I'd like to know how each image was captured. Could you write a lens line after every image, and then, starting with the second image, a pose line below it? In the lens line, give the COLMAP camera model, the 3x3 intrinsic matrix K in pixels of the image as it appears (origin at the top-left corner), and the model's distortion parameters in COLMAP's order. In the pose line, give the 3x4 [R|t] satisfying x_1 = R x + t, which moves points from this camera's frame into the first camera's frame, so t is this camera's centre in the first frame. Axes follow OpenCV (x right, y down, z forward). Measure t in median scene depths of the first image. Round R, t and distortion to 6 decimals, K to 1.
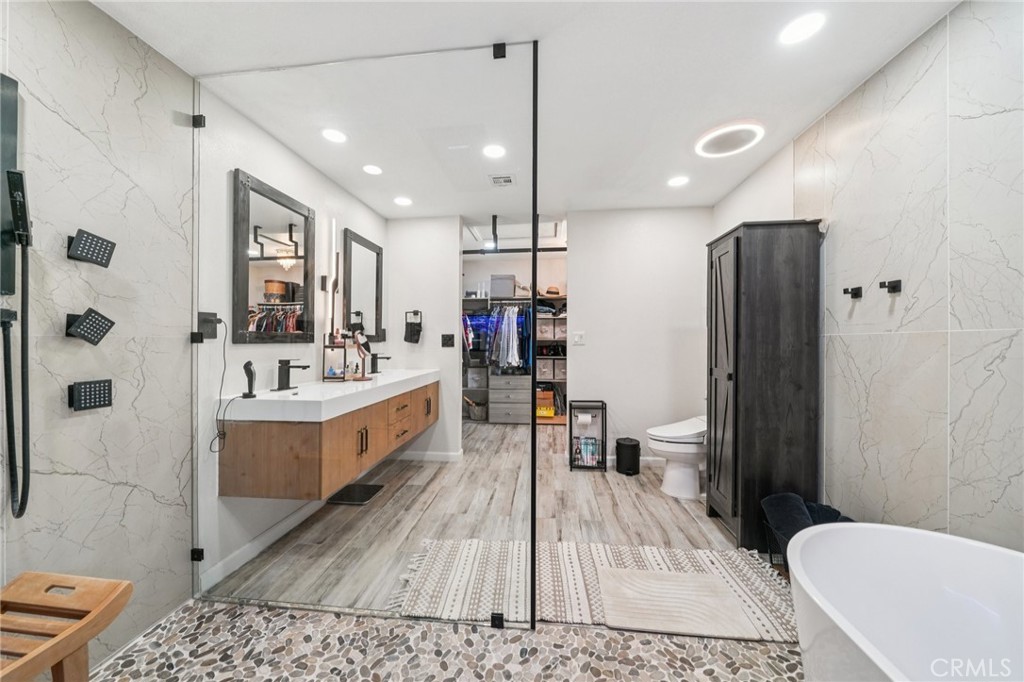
lens RADIAL K [[356.0, 0, 503.7], [0, 356.0, 341.2], [0, 0, 1]] dist [0.000667, -0.000534]
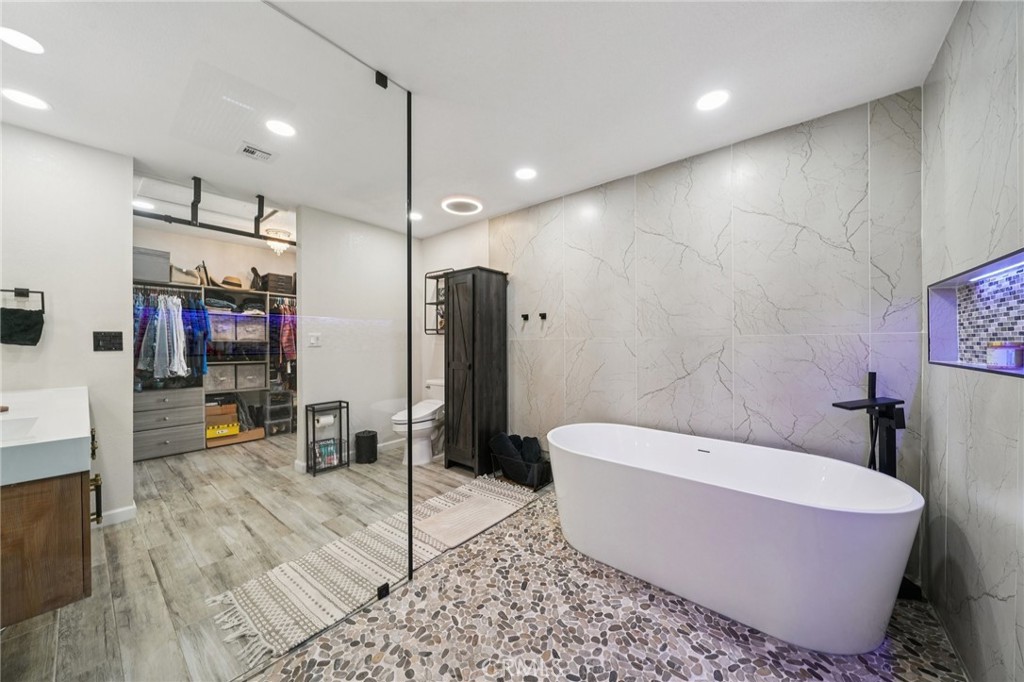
lens RADIAL K [[356.0, 0, 506.9], [0, 356.0, 346.0], [0, 0, 1]] dist [0.000667, -0.000534]
pose [[0.549558, -0.003055, 0.835450, -0.534750], [-0.001538, 0.999988, 0.004668, 0.005420], [-0.835454, -0.003850, 0.549547, 0.045546]]
